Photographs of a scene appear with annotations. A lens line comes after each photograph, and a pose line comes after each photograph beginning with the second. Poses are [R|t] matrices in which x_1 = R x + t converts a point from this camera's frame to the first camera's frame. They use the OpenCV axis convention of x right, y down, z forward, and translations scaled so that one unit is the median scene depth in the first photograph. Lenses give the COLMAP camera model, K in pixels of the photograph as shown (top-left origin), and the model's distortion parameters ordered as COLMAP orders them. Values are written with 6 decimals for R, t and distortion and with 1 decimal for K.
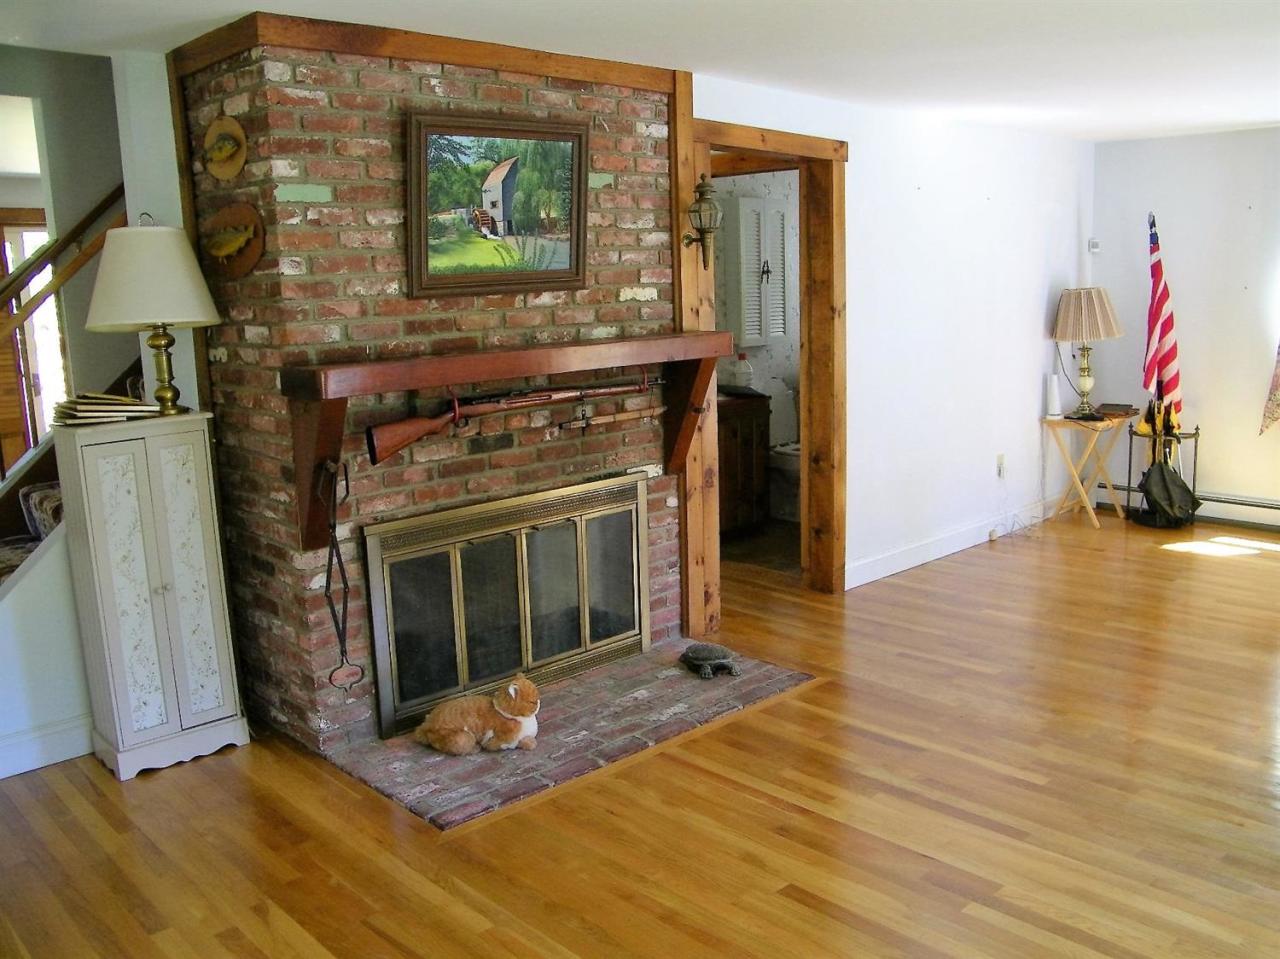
lens RADIAL K [[1133.5, 0, 640.0], [0, 1133.5, 479.5], [0, 0, 1]] dist [-0.217143, 0.164397]
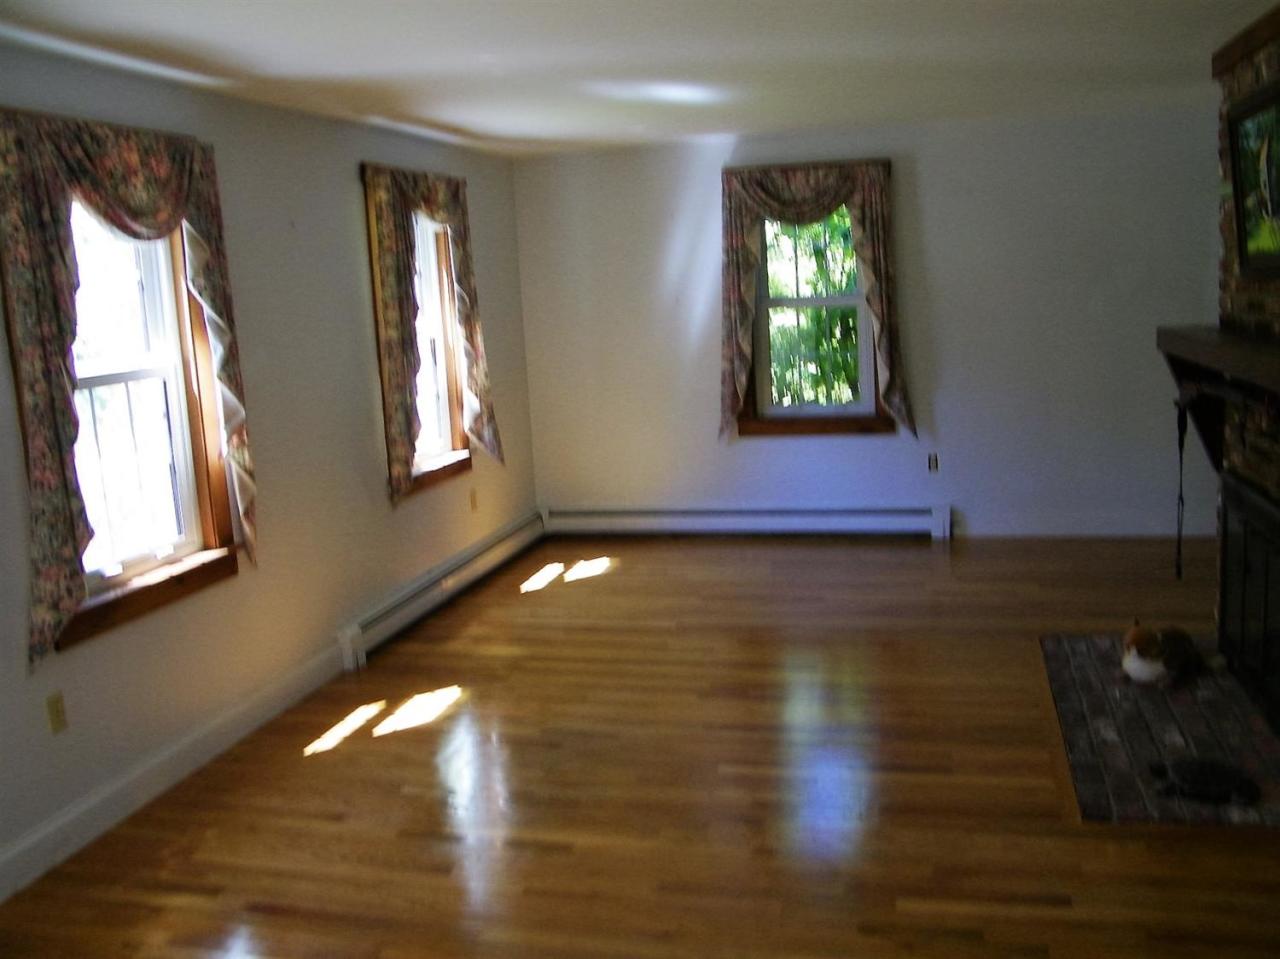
lens RADIAL K [[1133.5, 0, 640.0], [0, 1133.5, 479.5], [0, 0, 1]] dist [-0.217143, 0.164397]
pose [[-0.847104, 0.156381, -0.507898, 0.822451], [-0.023992, 0.943495, 0.330517, -0.295689], [0.530885, 0.292168, -0.795486, 1.513562]]
